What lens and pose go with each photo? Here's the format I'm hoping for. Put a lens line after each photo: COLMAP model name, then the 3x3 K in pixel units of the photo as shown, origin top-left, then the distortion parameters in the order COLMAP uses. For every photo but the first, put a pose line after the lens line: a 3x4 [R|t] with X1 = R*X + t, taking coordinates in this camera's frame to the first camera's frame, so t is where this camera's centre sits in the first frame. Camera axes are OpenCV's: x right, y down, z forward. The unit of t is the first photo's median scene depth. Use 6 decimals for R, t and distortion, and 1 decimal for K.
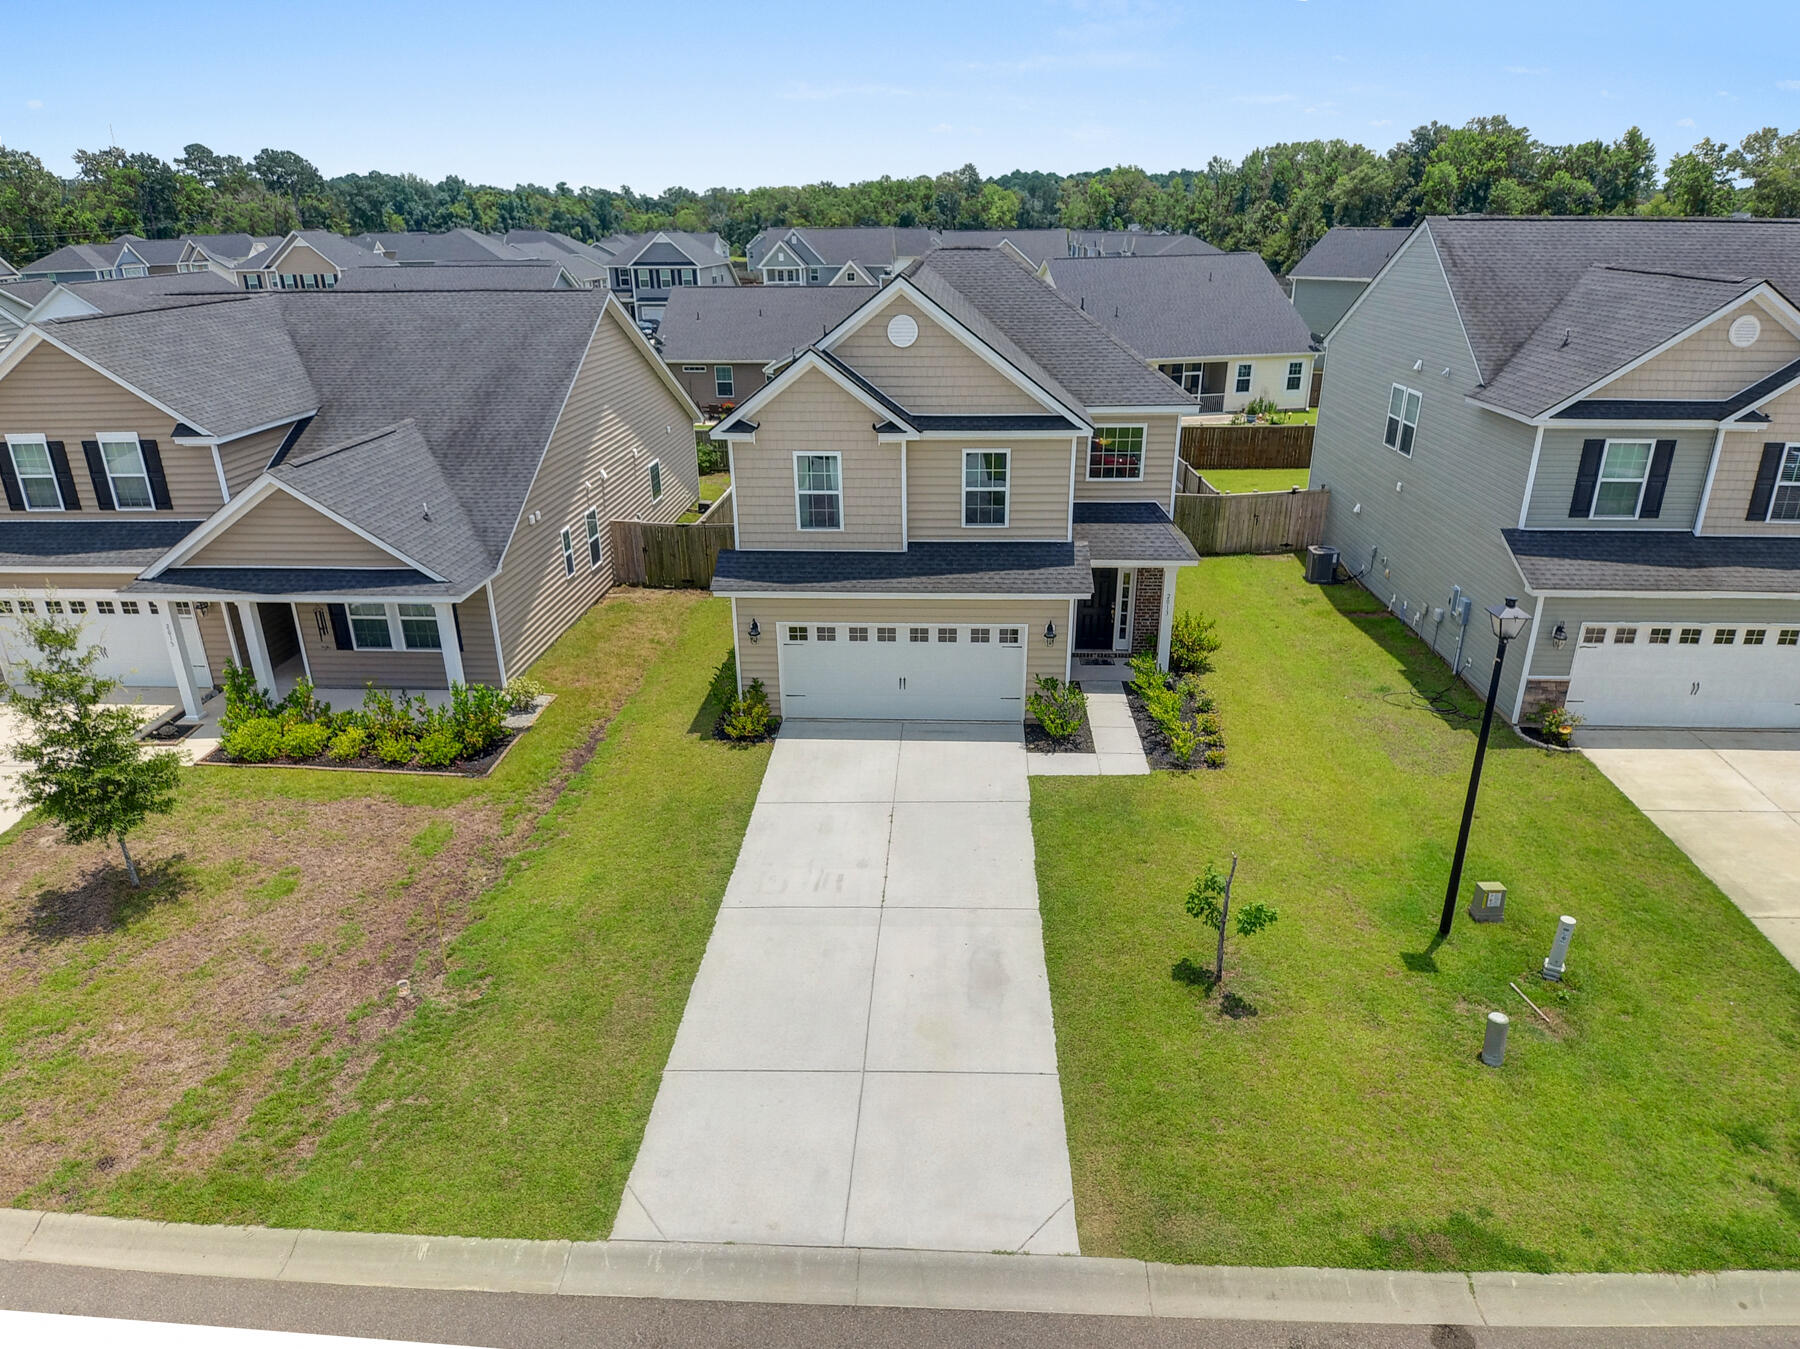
lens RADIAL K [[1121.8, 0, 909.3], [0, 1121.8, 711.6], [0, 0, 1]] dist [0.095745, -0.132949]
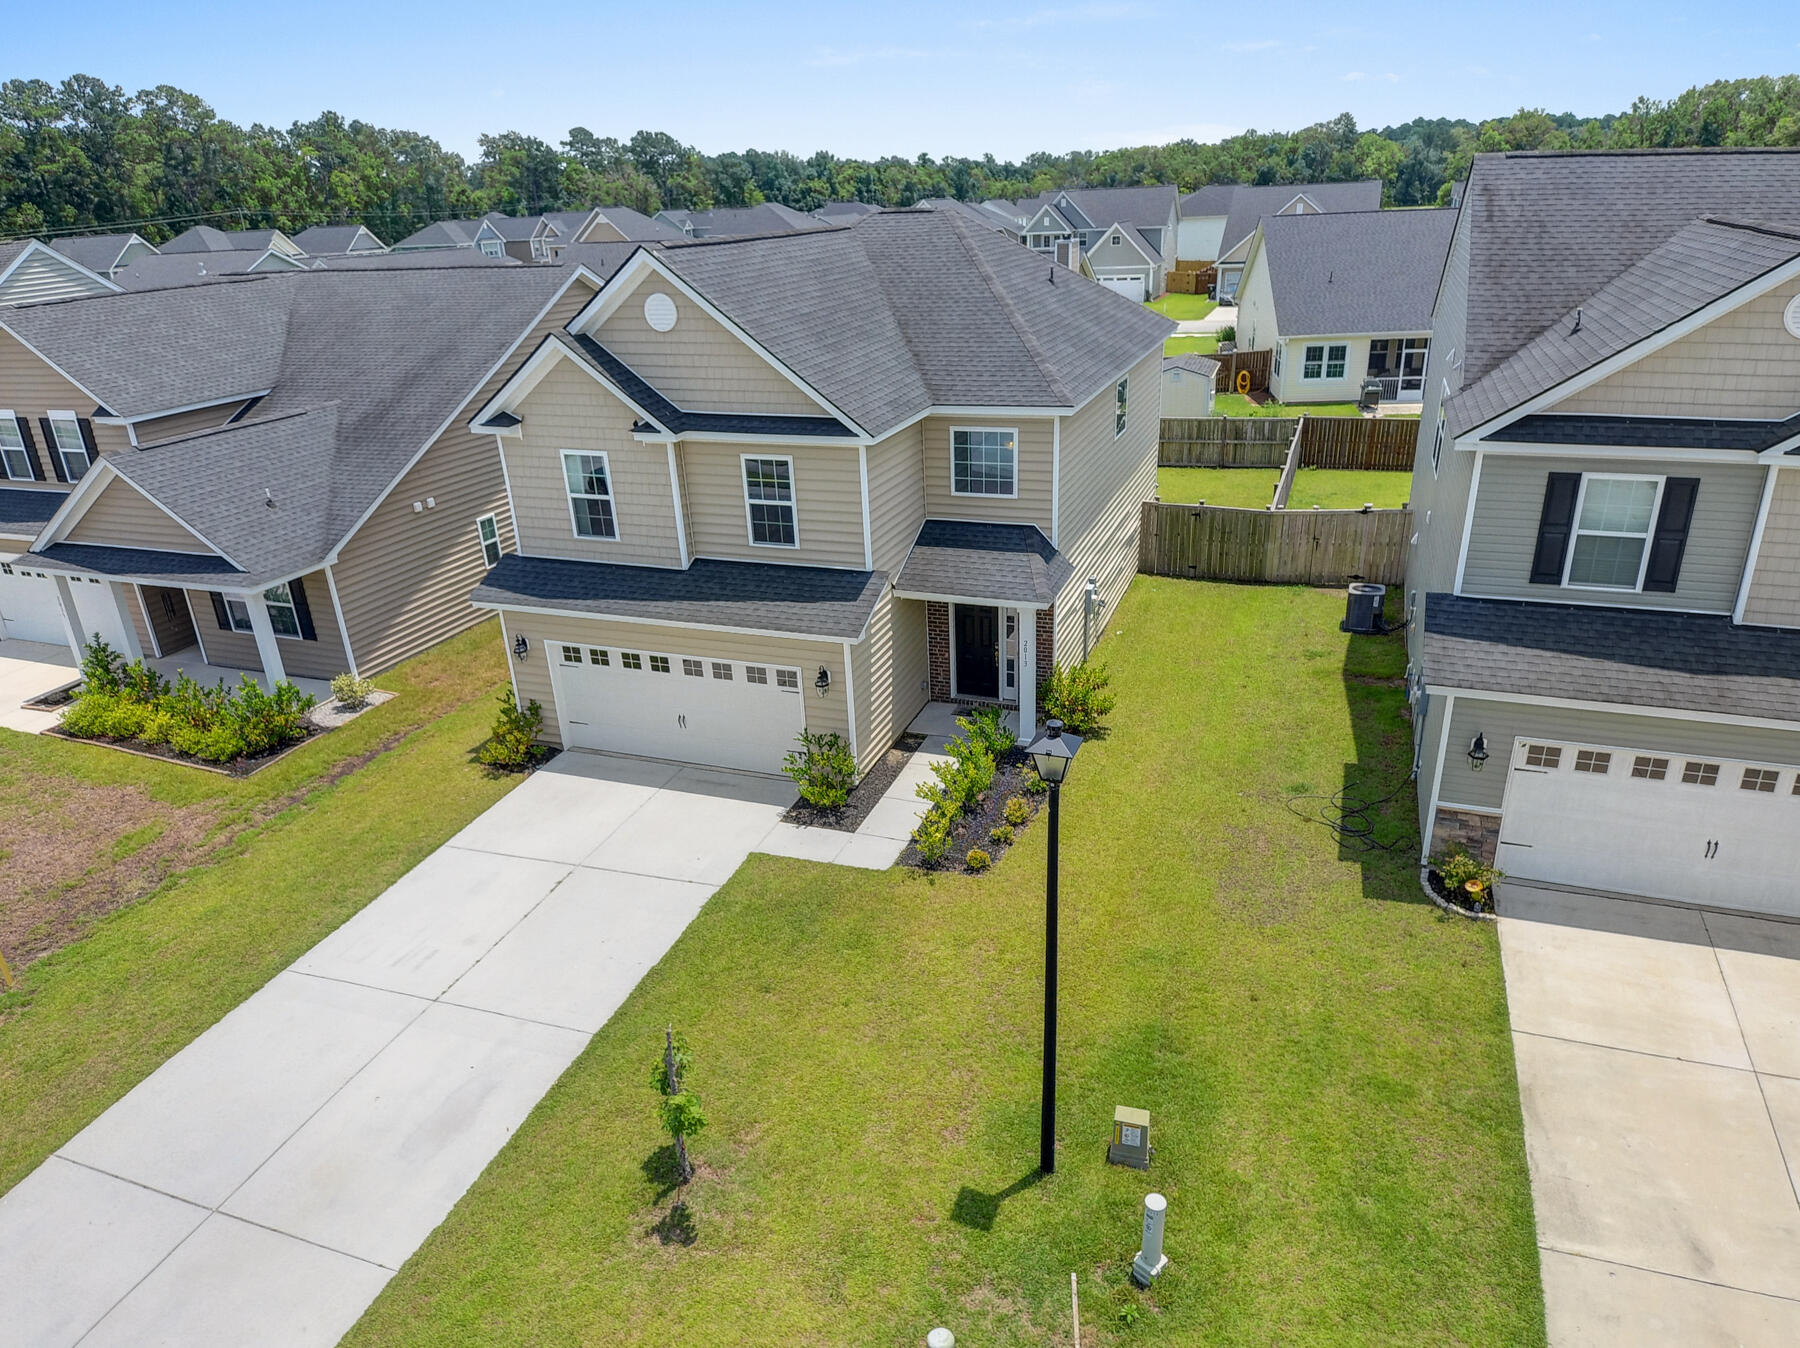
lens RADIAL K [[1140.6, 0, 909.3], [0, 1140.6, 706.5], [0, 0, 1]] dist [0.083645, -0.114321]
pose [[0.953623, 0.096137, -0.285239, 0.424050], [-0.091347, 0.995365, 0.030081, -0.081497], [0.286809, -0.002630, 0.957984, 0.214284]]
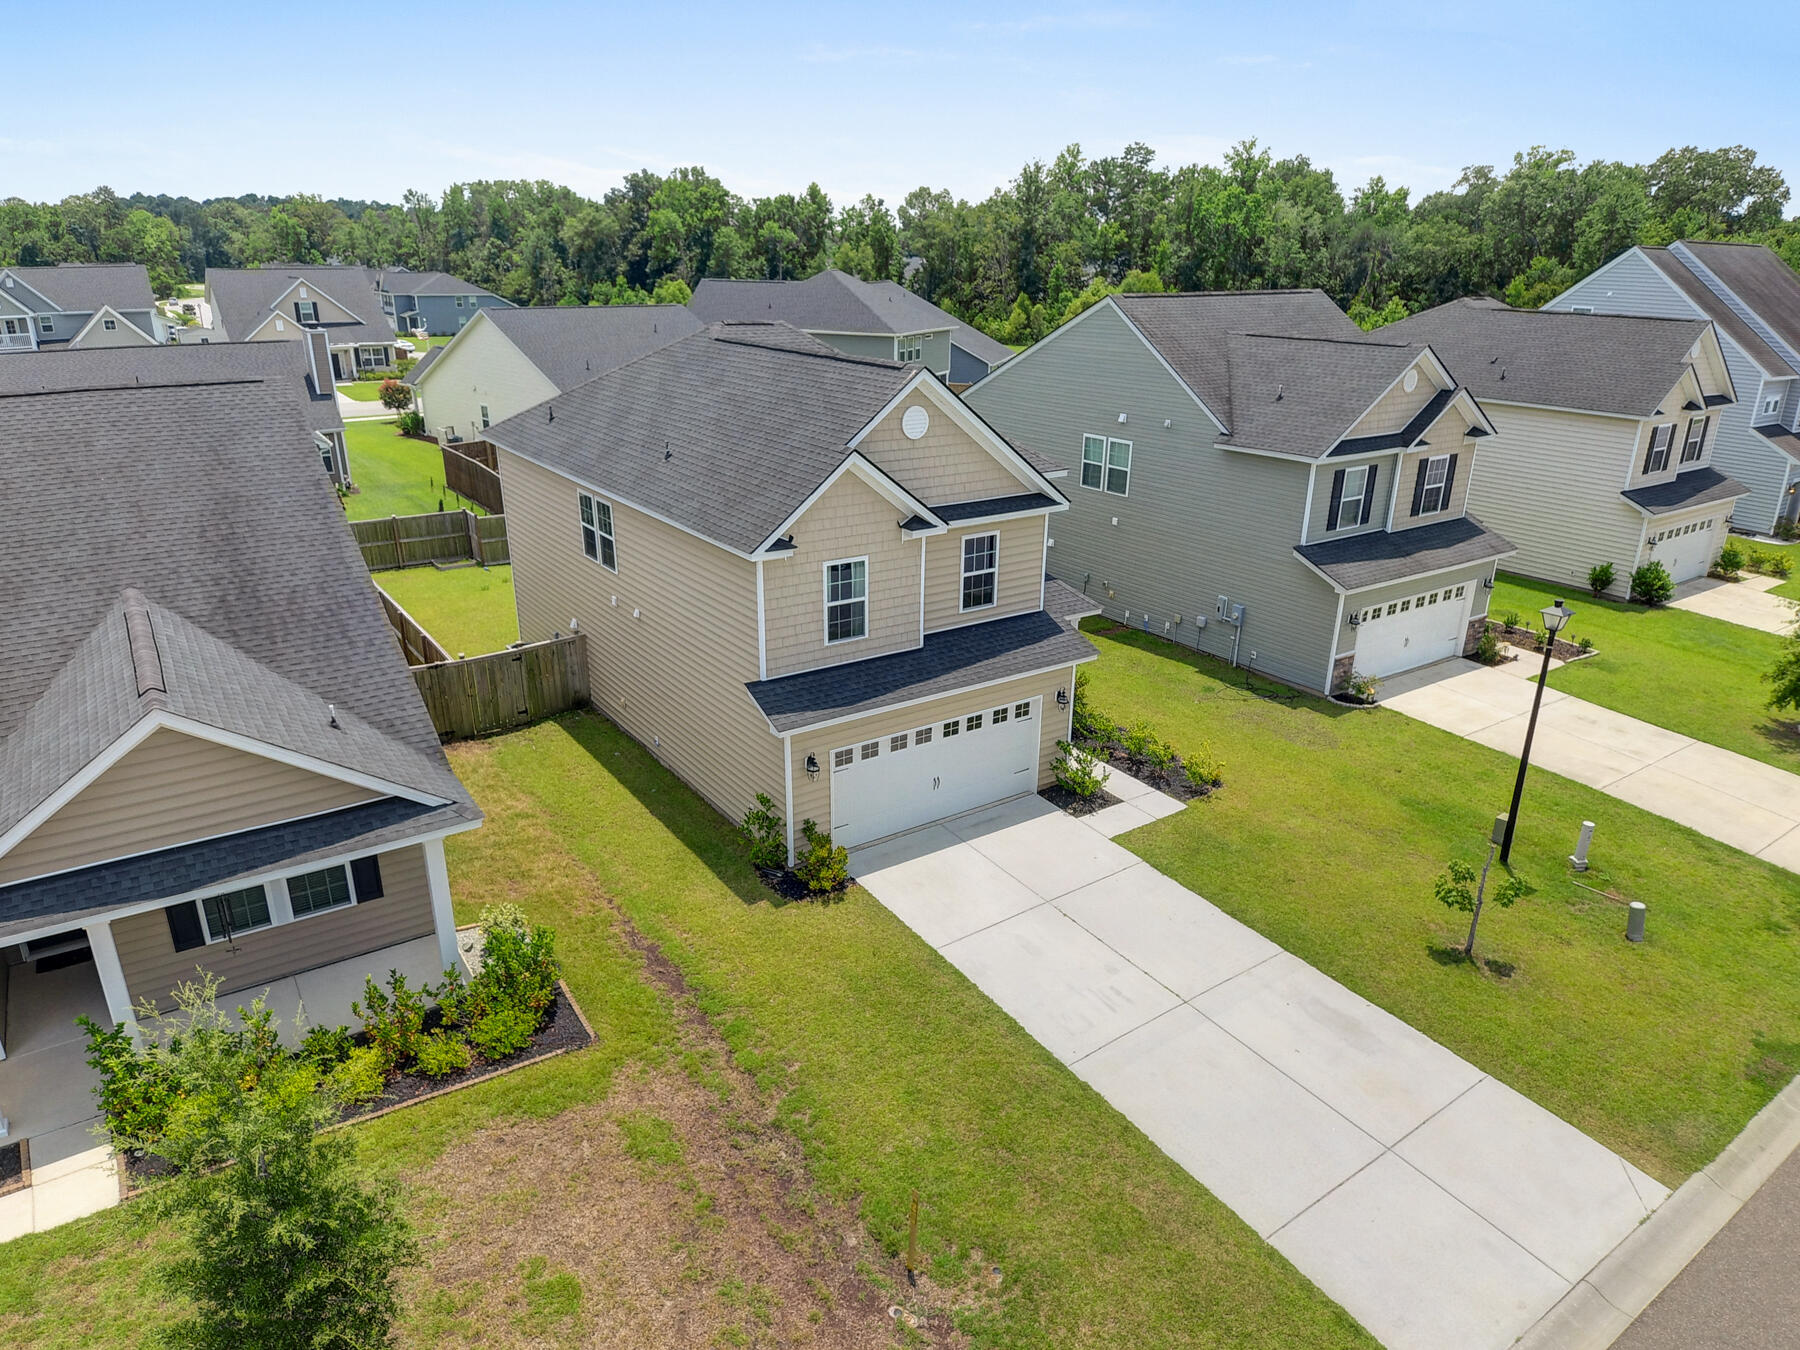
lens RADIAL K [[1121.8, 0, 909.3], [0, 1121.8, 712.1], [0, 0, 1]] dist [0.095745, -0.132949]
pose [[0.788210, -0.212404, 0.577590, -0.580400], [0.225801, 0.972908, 0.049639, -0.140584], [-0.572486, 0.091294, 0.814816, 0.238507]]
